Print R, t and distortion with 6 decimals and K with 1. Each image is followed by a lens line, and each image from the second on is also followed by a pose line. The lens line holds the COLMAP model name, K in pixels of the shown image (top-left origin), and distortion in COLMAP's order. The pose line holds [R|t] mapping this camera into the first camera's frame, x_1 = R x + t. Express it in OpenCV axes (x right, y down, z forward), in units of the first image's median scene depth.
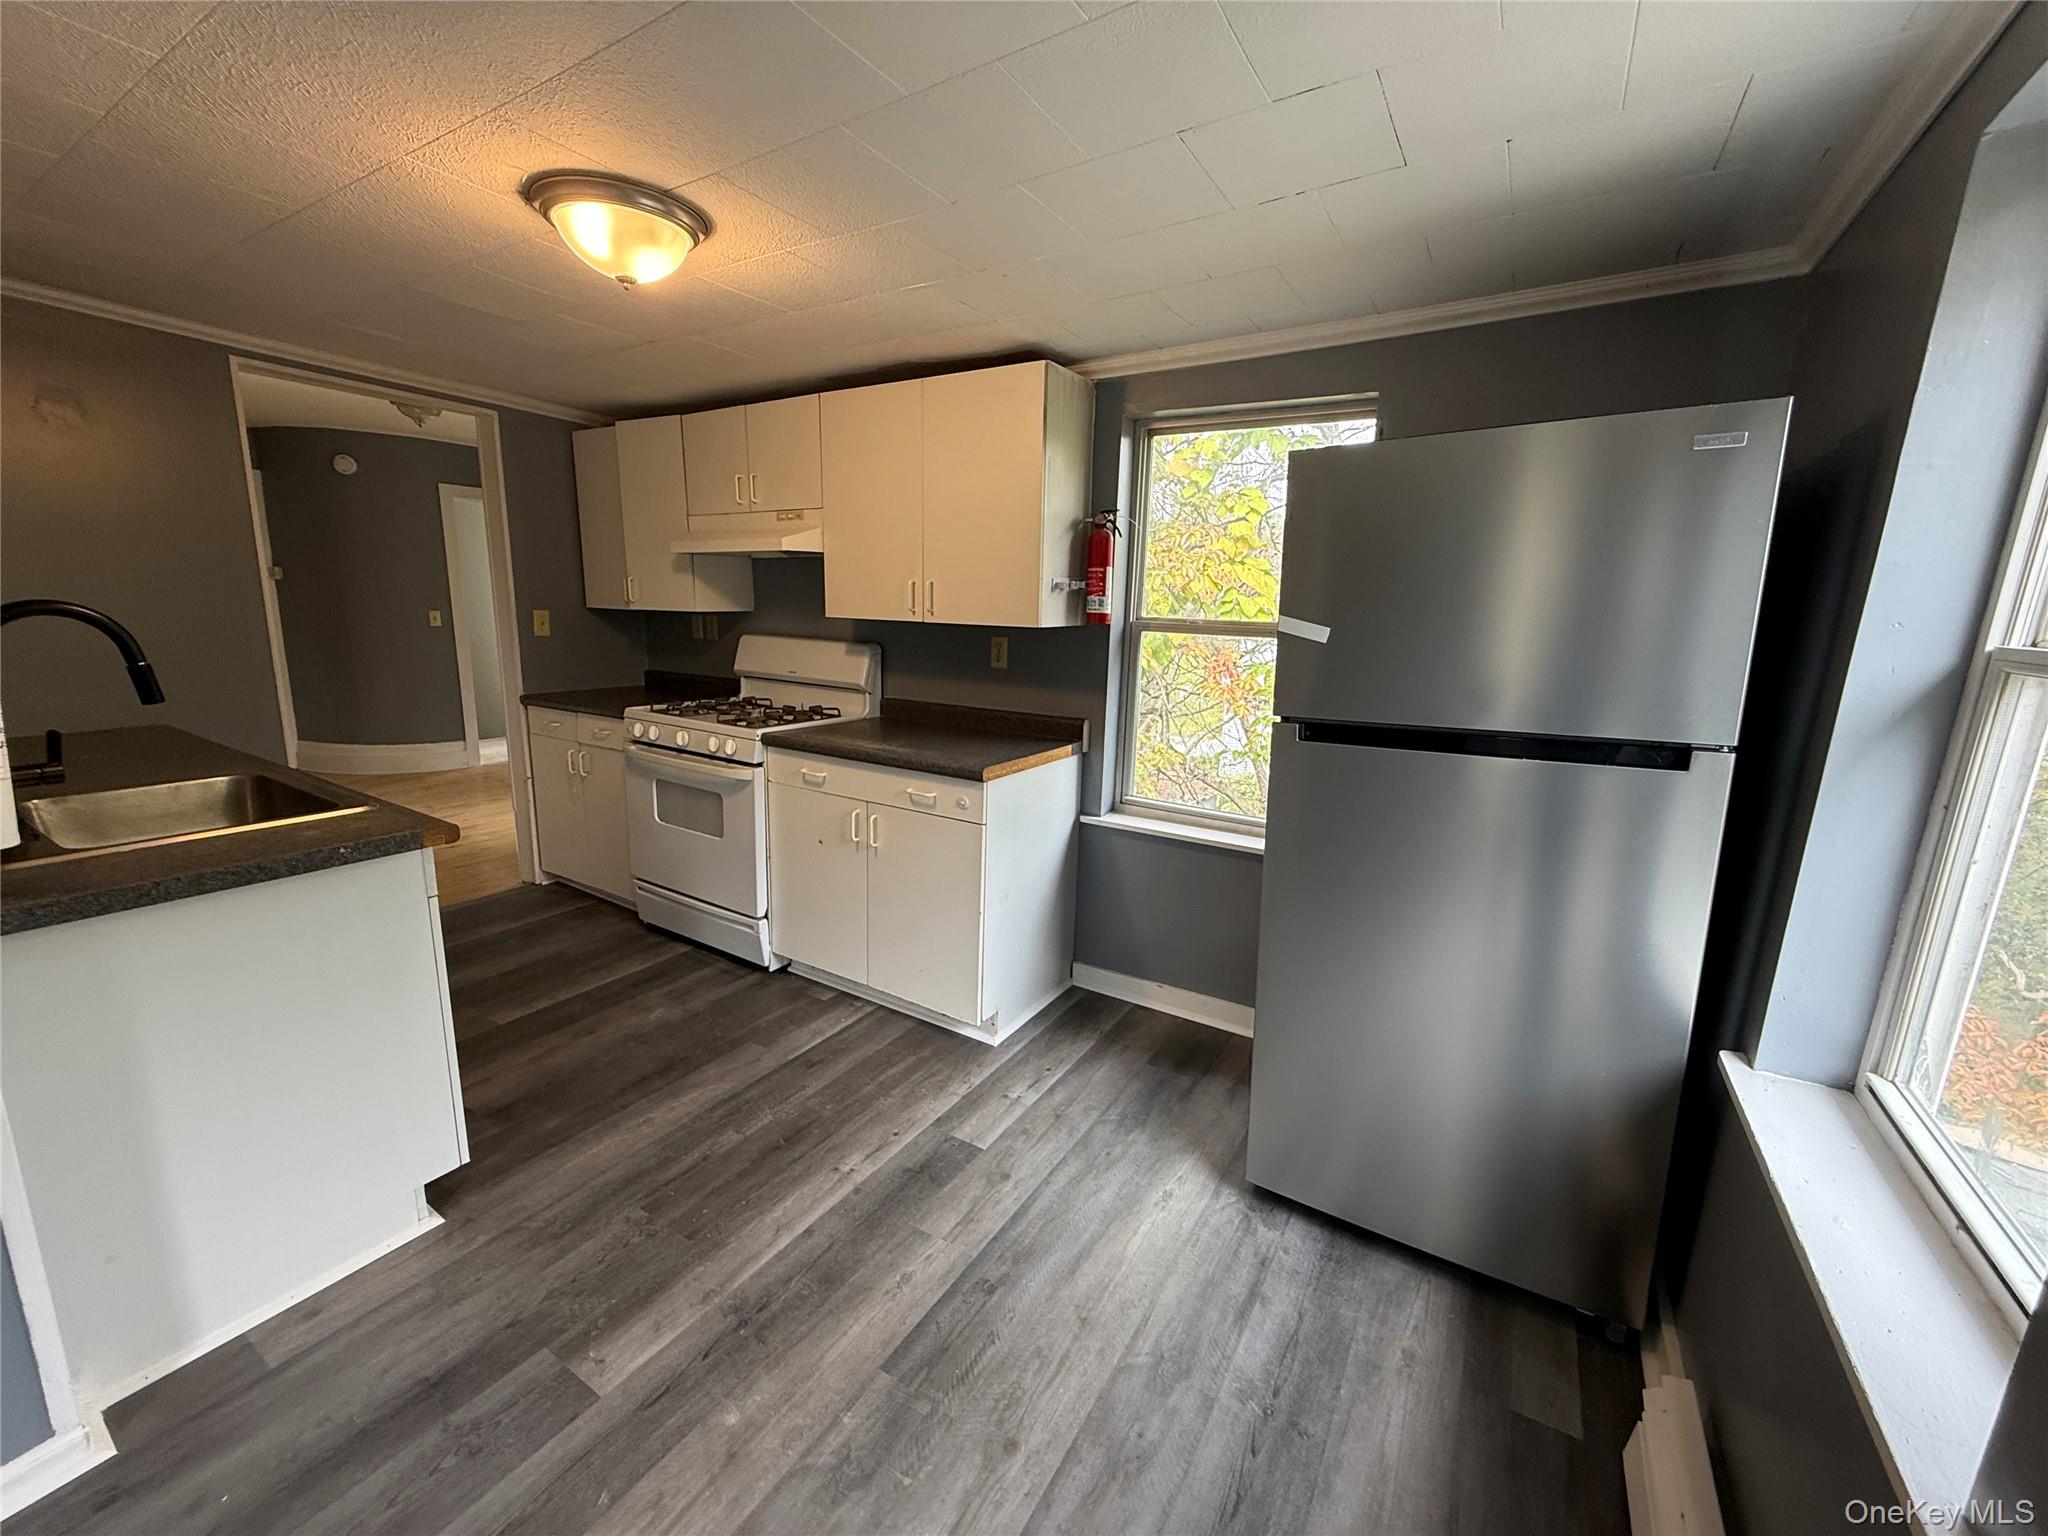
lens RADIAL K [[811.5, 0, 1020.3], [0, 811.5, 770.0], [0, 0, 1]] dist [-0.001373, -0.000826]
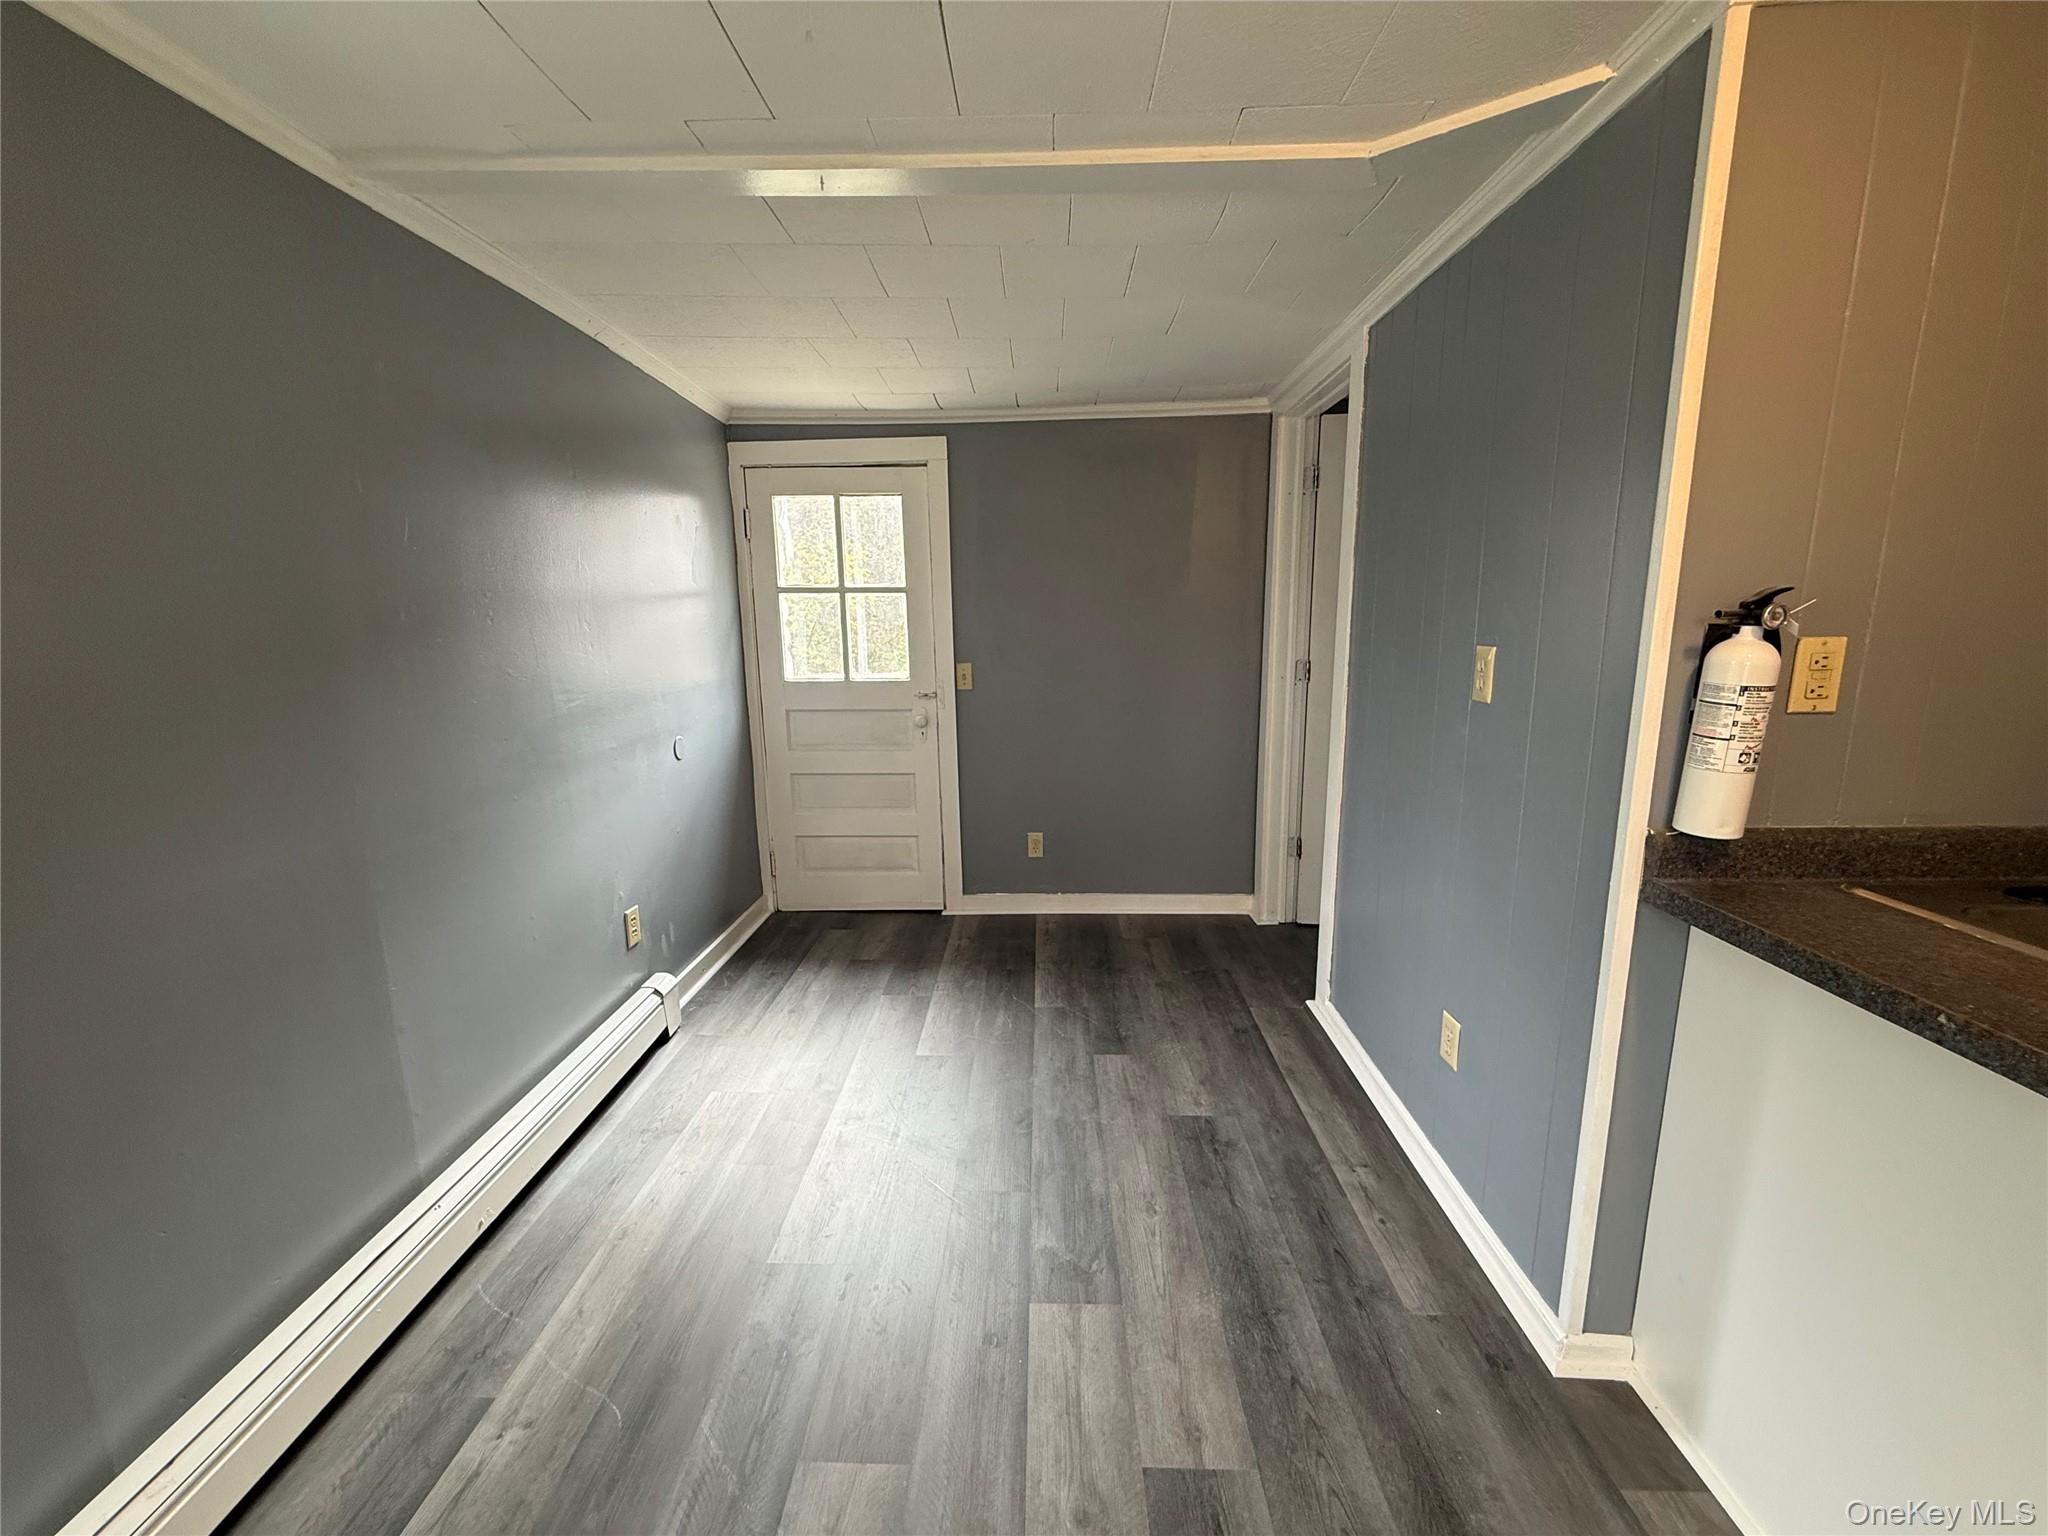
lens RADIAL K [[814.0, 0, 1019.2], [0, 814.0, 767.0], [0, 0, 1]] dist [0.000416, 0.000701]
pose [[-0.866880, 0.072905, -0.493157, -0.006476], [-0.114733, 0.933515, 0.339685, -0.092035], [0.485134, 0.351048, -0.800881, 0.542634]]
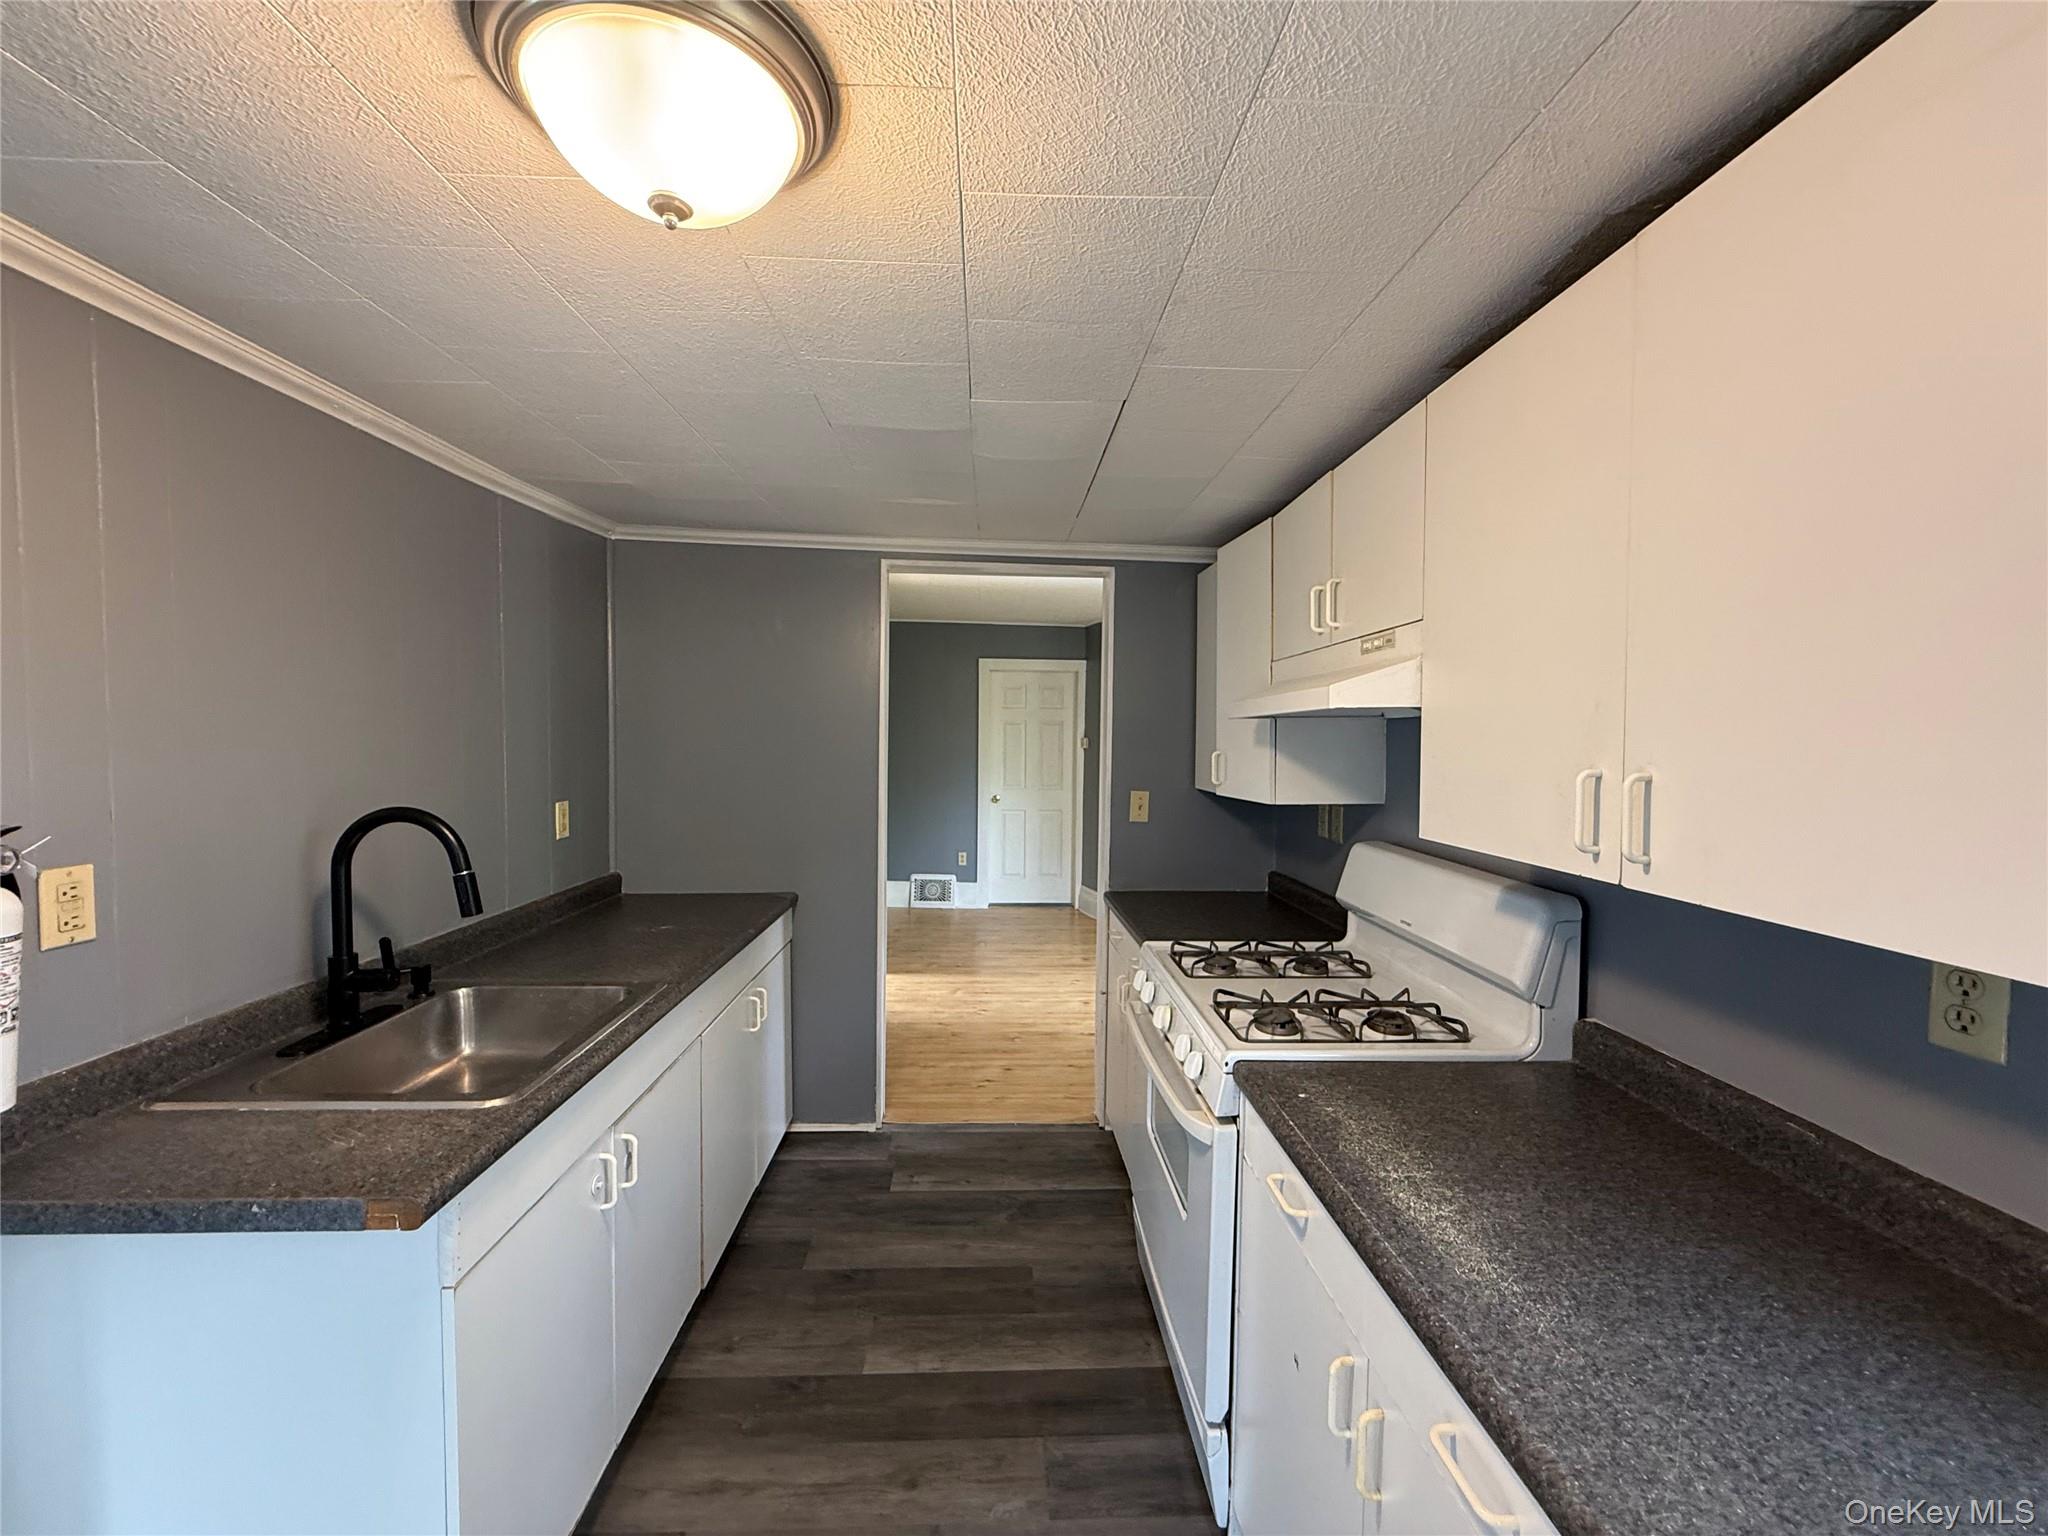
lens RADIAL K [[814.0, 0, 1019.2], [0, 814.0, 767.0], [0, 0, 1]] dist [0.000416, 0.000701]
pose [[0.559473, 0.008272, -0.828808, 0.026553], [-0.162733, 0.981584, -0.100053, -0.143689], [0.812717, 0.190851, 0.550516, 0.537557]]
